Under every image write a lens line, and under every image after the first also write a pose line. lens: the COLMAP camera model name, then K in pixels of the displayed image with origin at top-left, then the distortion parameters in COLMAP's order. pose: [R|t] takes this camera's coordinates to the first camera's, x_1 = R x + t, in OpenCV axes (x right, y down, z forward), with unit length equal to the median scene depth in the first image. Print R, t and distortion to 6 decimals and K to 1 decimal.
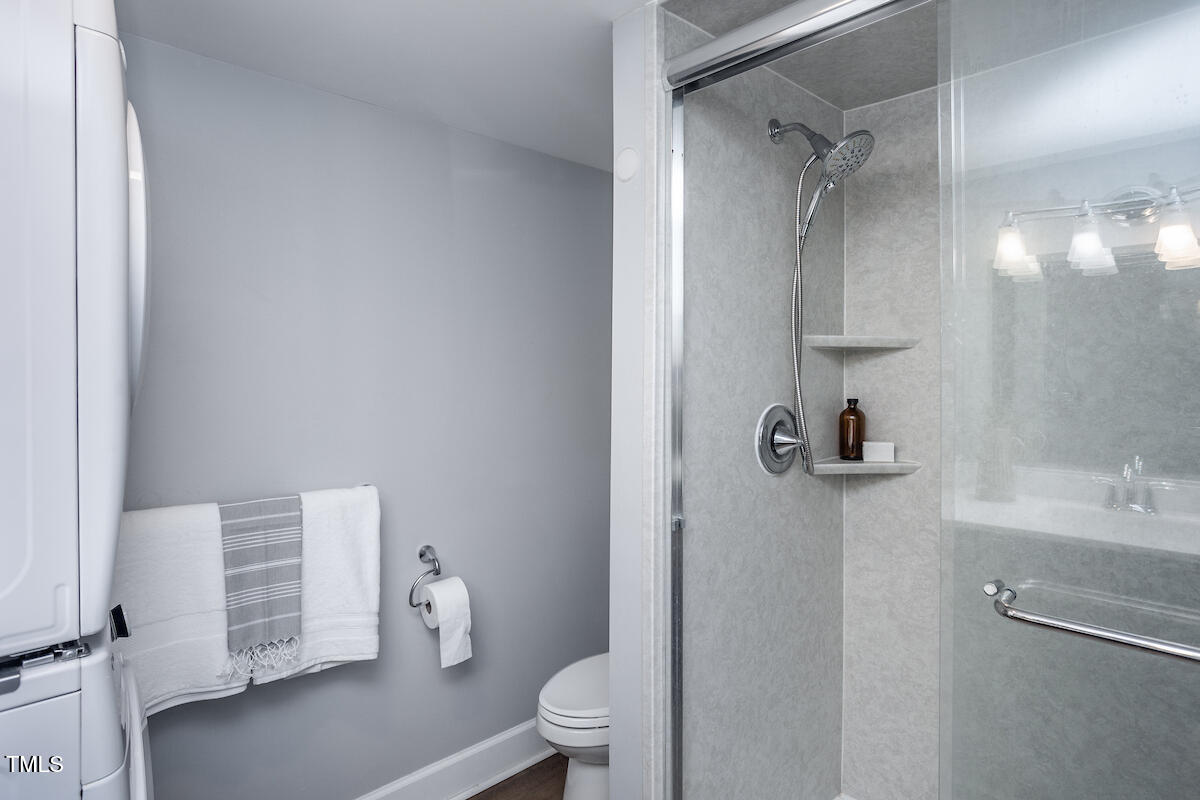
lens RADIAL K [[647.2, 0, 600.5], [0, 647.2, 398.3], [0, 0, 1]] dist [-0.002017, 0.000536]
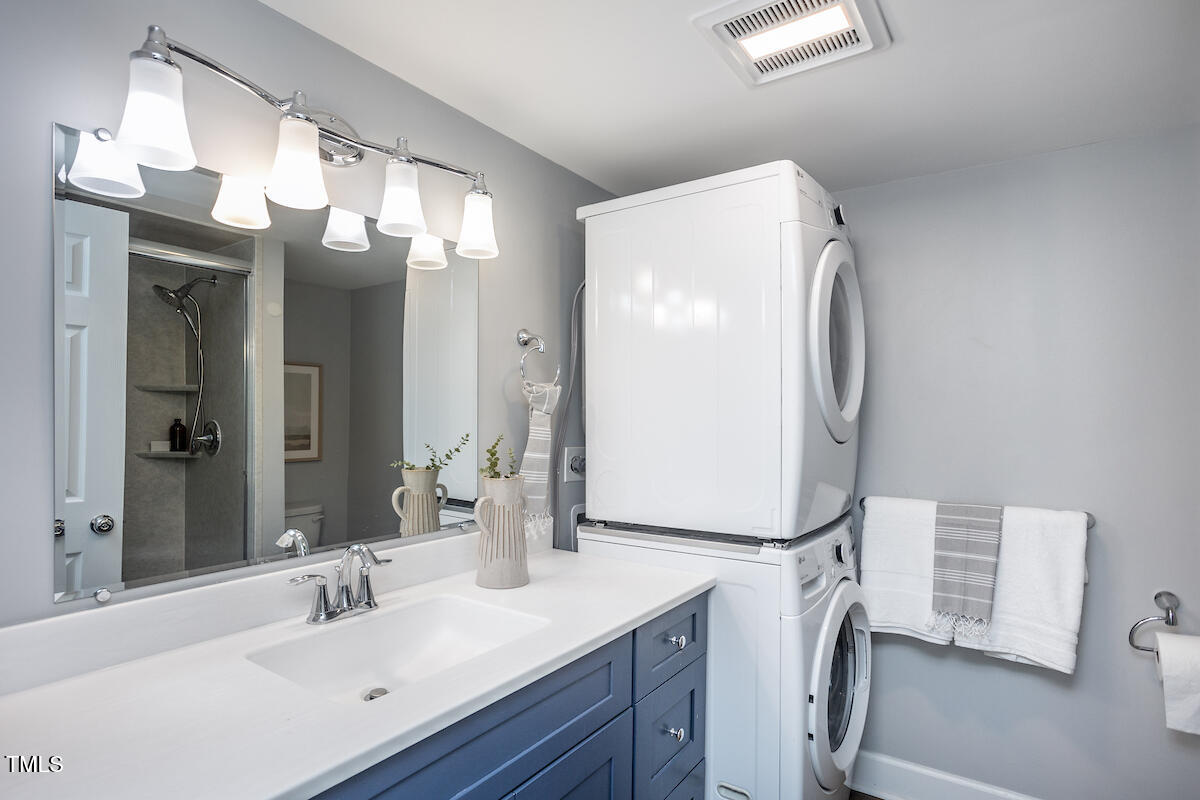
lens RADIAL K [[647.2, 0, 599.9], [0, 647.2, 405.9], [0, 0, 1]] dist [-0.002017, 0.000536]
pose [[0.206329, -0.011521, -0.978415, 0.586383], [-0.032610, 0.999294, -0.018643, 0.008955], [0.977939, 0.035752, 0.205808, 0.013725]]
